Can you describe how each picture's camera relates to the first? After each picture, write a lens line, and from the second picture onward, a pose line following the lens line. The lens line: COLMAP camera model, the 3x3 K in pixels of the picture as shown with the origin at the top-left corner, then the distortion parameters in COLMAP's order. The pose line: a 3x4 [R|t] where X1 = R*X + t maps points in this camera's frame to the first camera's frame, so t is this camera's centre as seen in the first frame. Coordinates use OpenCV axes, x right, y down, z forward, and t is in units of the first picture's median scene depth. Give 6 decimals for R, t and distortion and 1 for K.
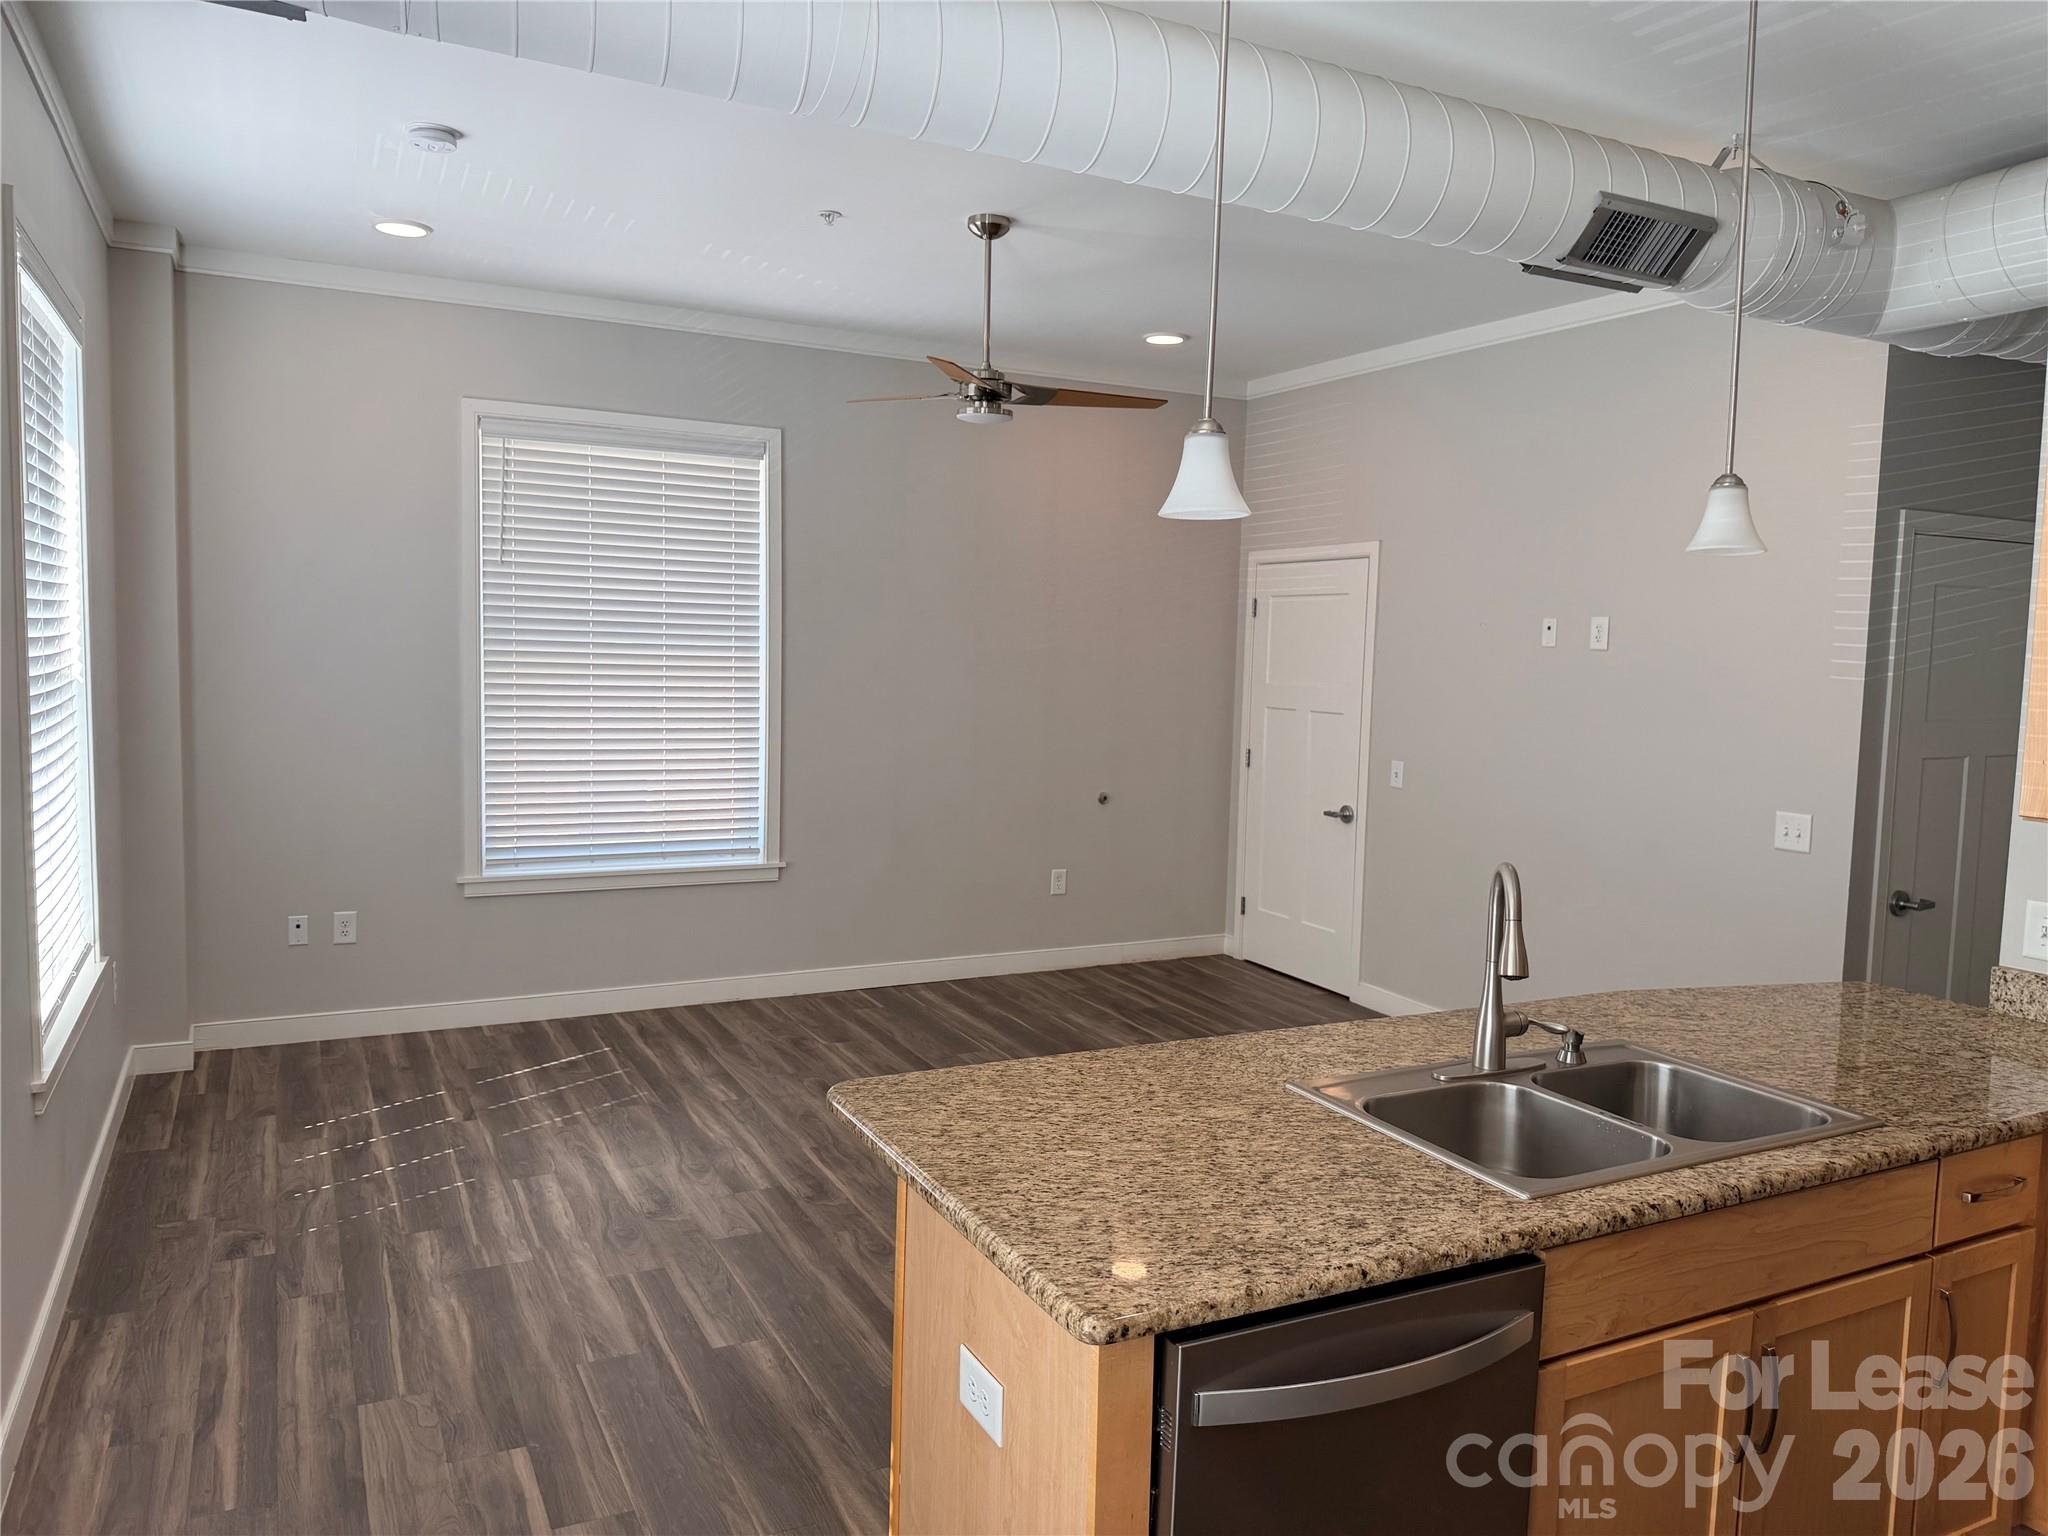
lens RADIAL K [[1449.7, 0, 1026.1], [0, 1449.7, 765.5], [0, 0, 1]] dist [0.002859, -0.004417]
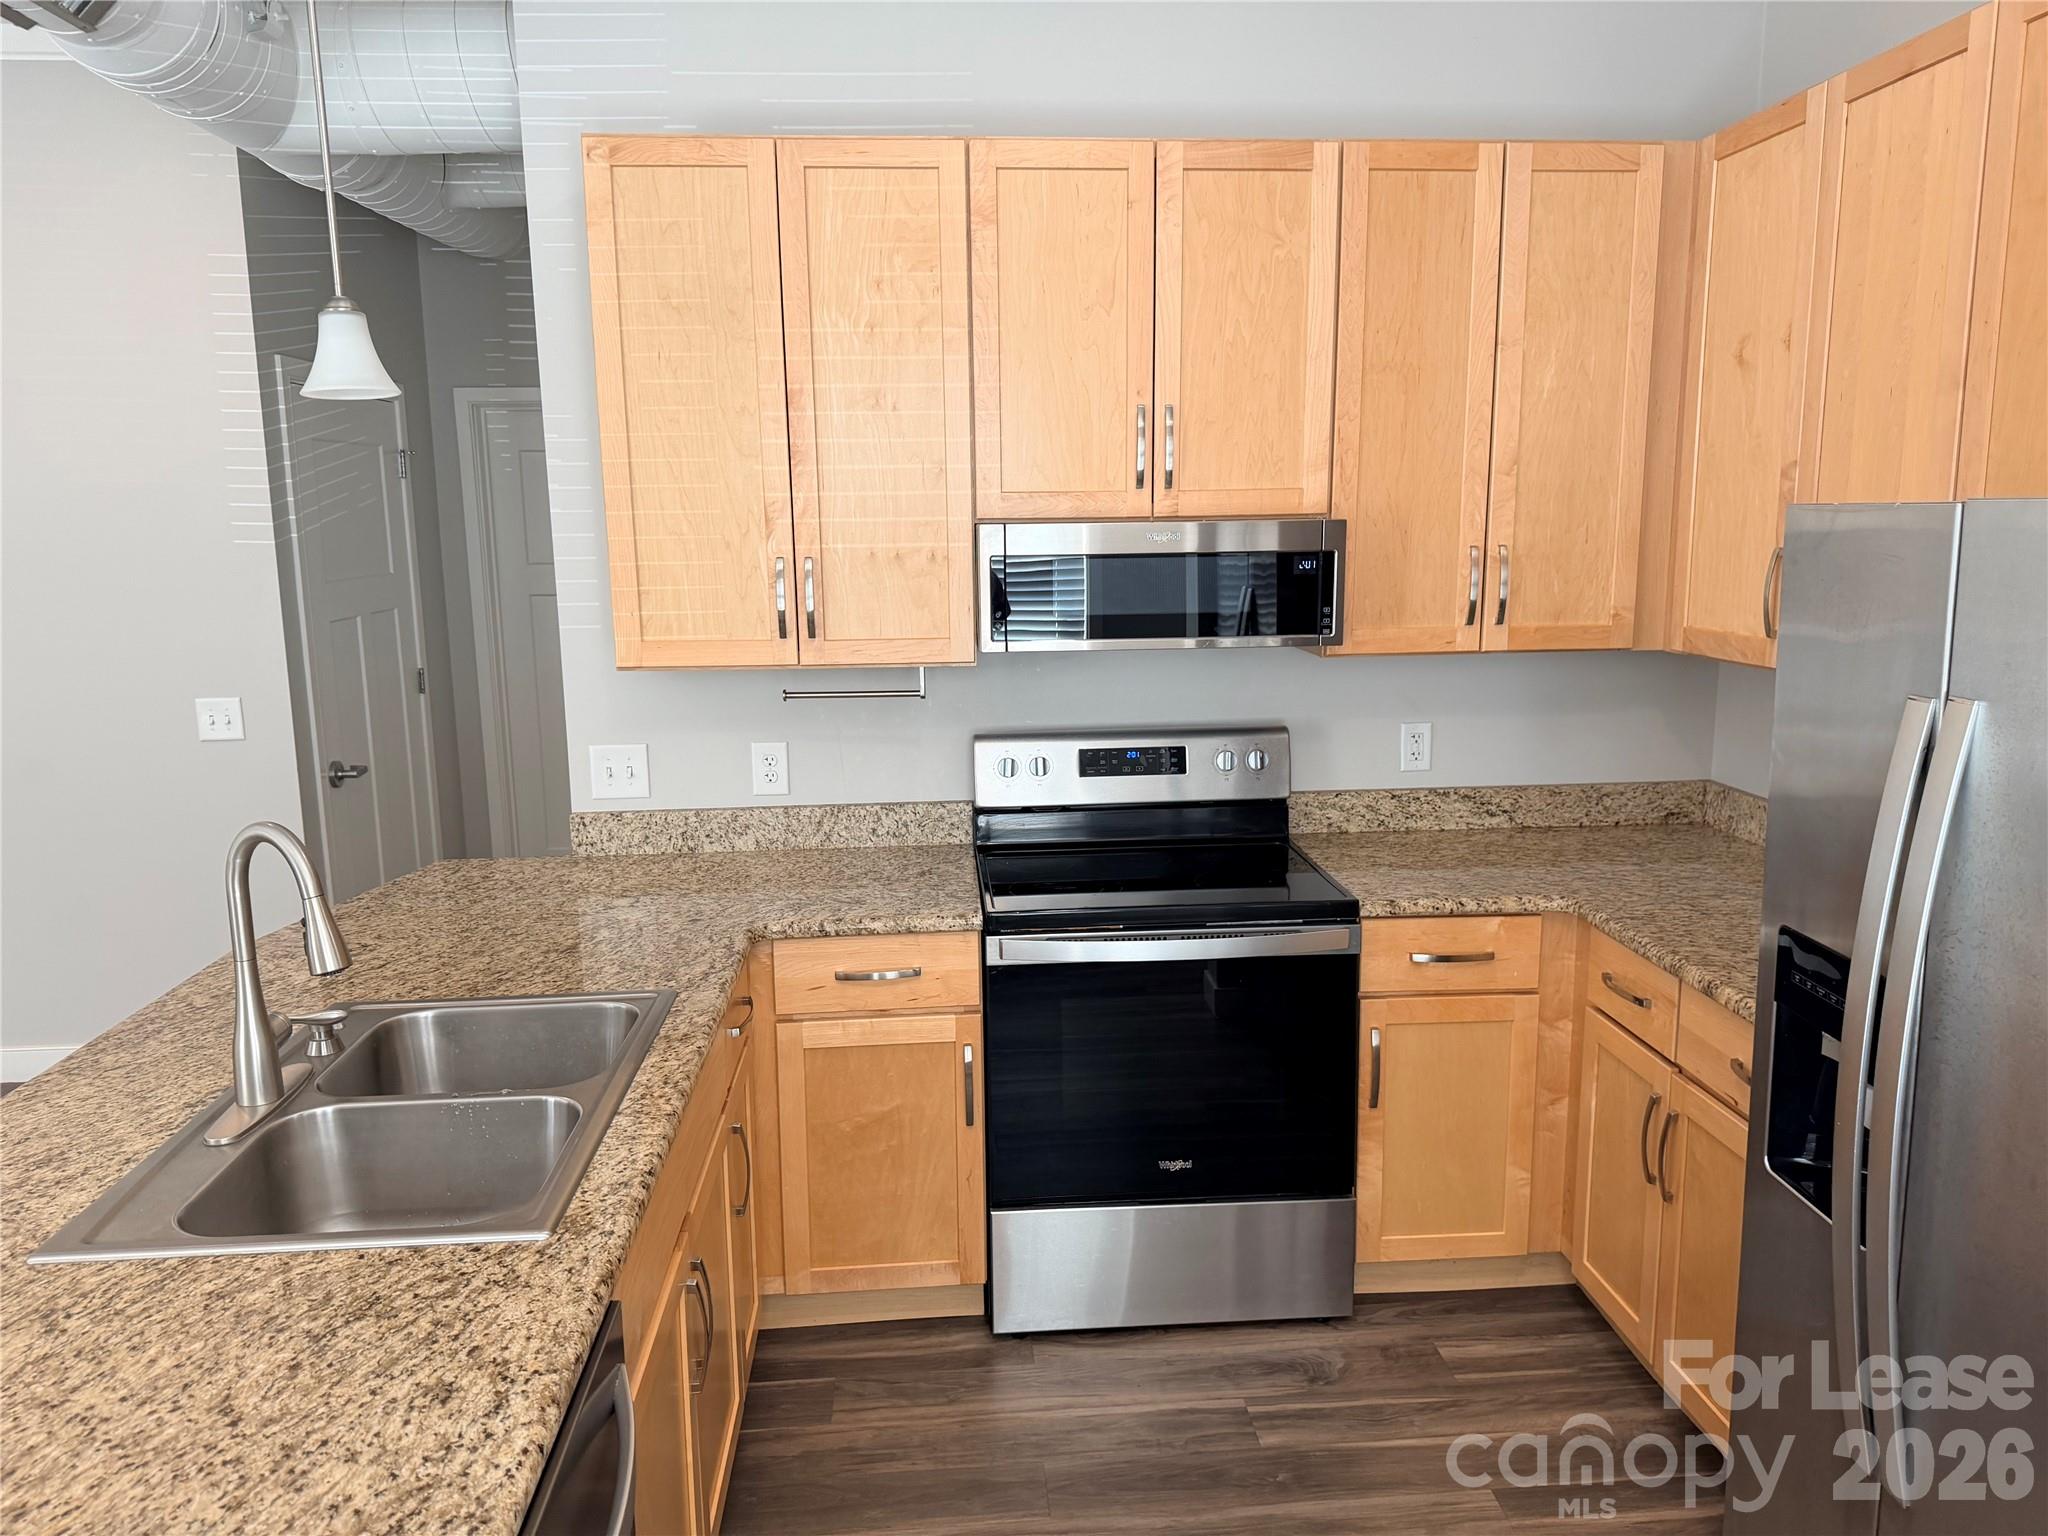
lens RADIAL K [[1449.7, 0, 1028.9], [0, 1449.7, 762.5], [0, 0, 1]] dist [0.002859, -0.004417]
pose [[0.381180, -0.190876, 0.904582, -0.184226], [0.104003, 0.981097, 0.163196, -0.043790], [-0.918632, 0.031872, 0.393826, 0.393434]]
